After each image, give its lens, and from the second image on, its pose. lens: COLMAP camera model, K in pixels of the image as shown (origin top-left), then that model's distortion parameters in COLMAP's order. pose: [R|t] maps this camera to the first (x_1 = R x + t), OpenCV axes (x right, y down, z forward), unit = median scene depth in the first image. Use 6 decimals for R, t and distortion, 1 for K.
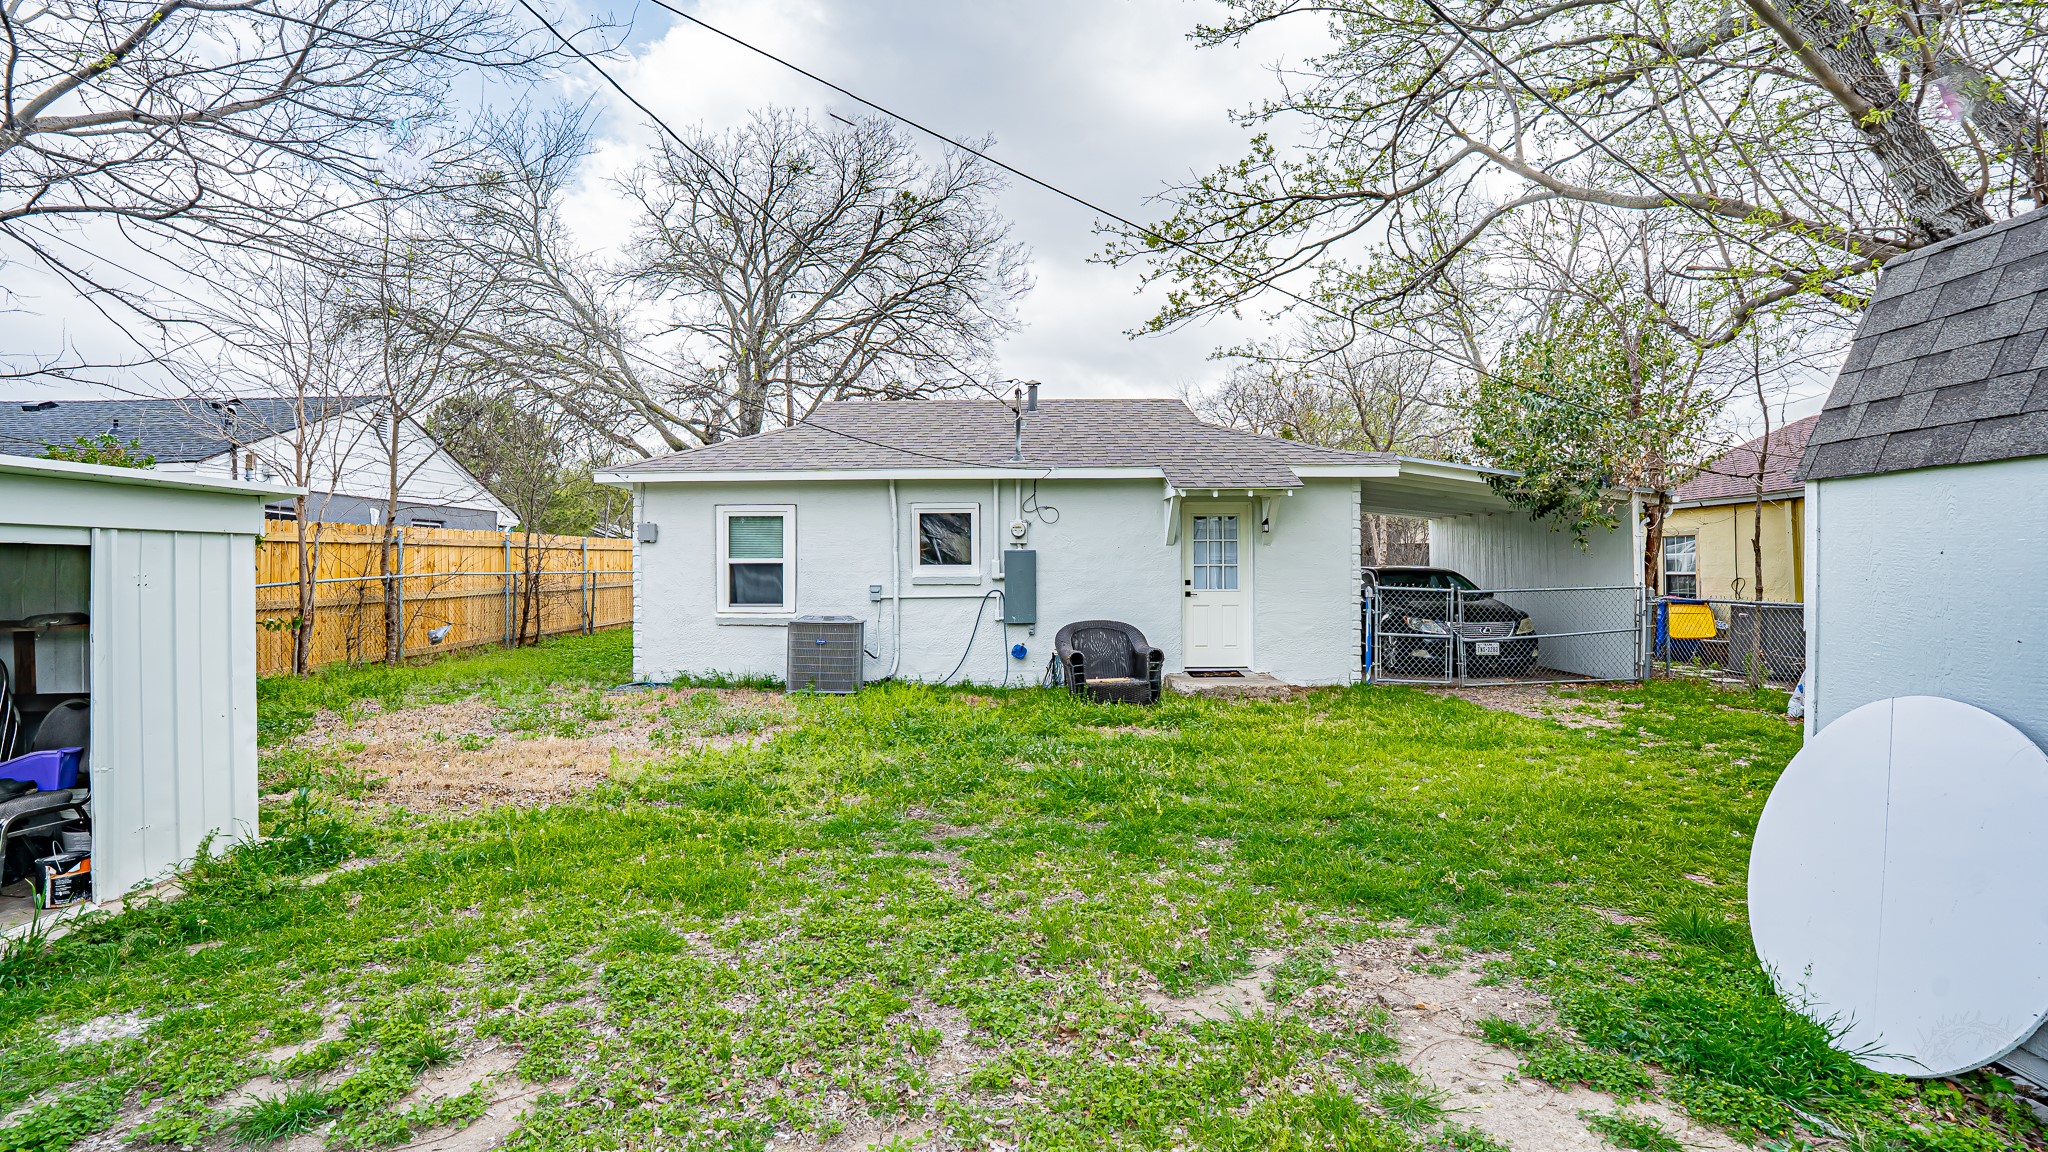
lens RADIAL K [[934.1, 0, 1021.3], [0, 934.1, 579.2], [0, 0, 1]] dist [-0.004063, -0.000158]
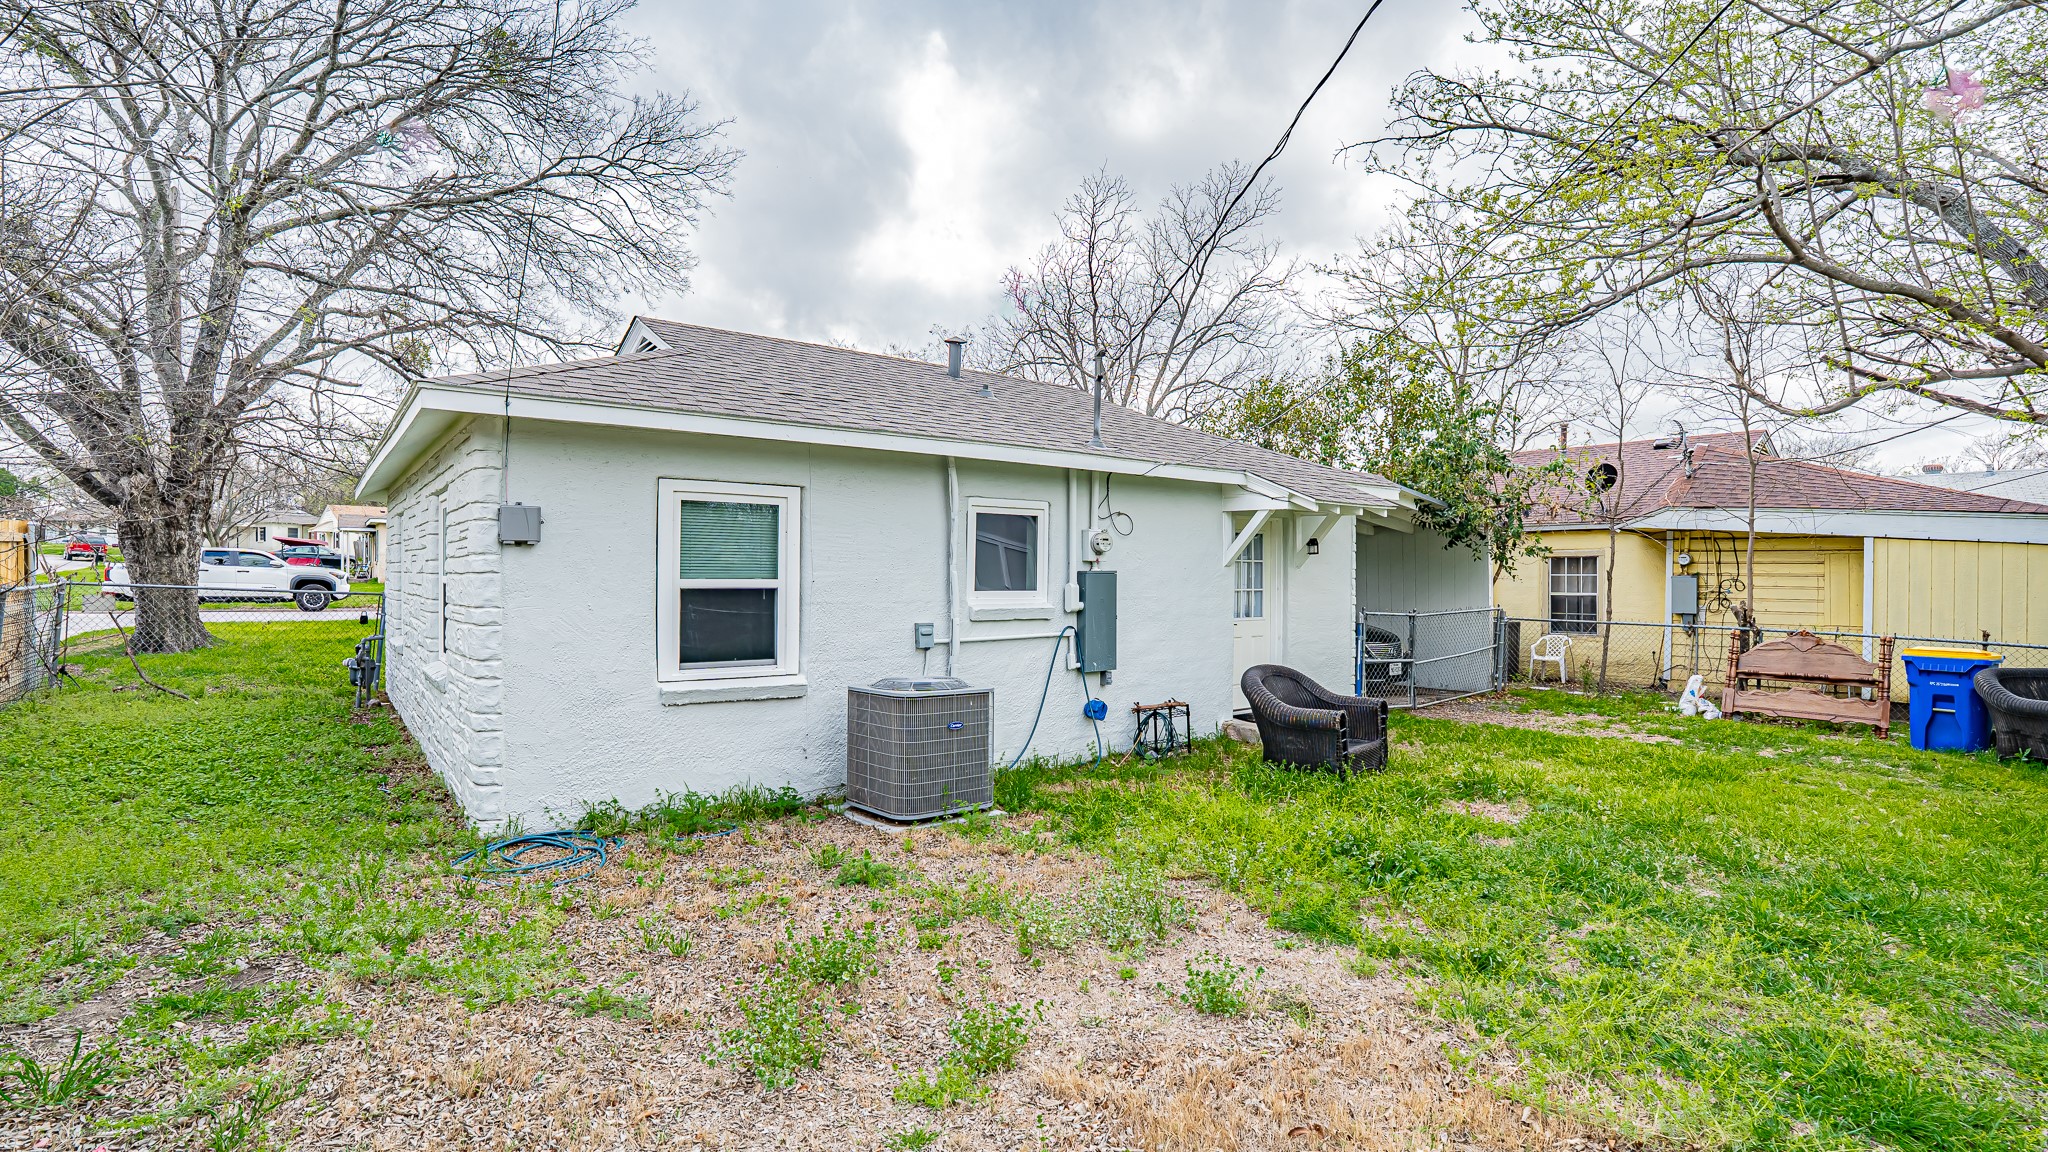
lens RADIAL K [[934.1, 0, 1024.4], [0, 934.1, 572.7], [0, 0, 1]] dist [-0.004063, -0.000158]
pose [[0.773839, 0.009068, 0.633318, -0.503531], [-0.004155, 0.999949, -0.009240, -0.021775], [-0.633369, 0.004519, 0.773837, 0.463310]]
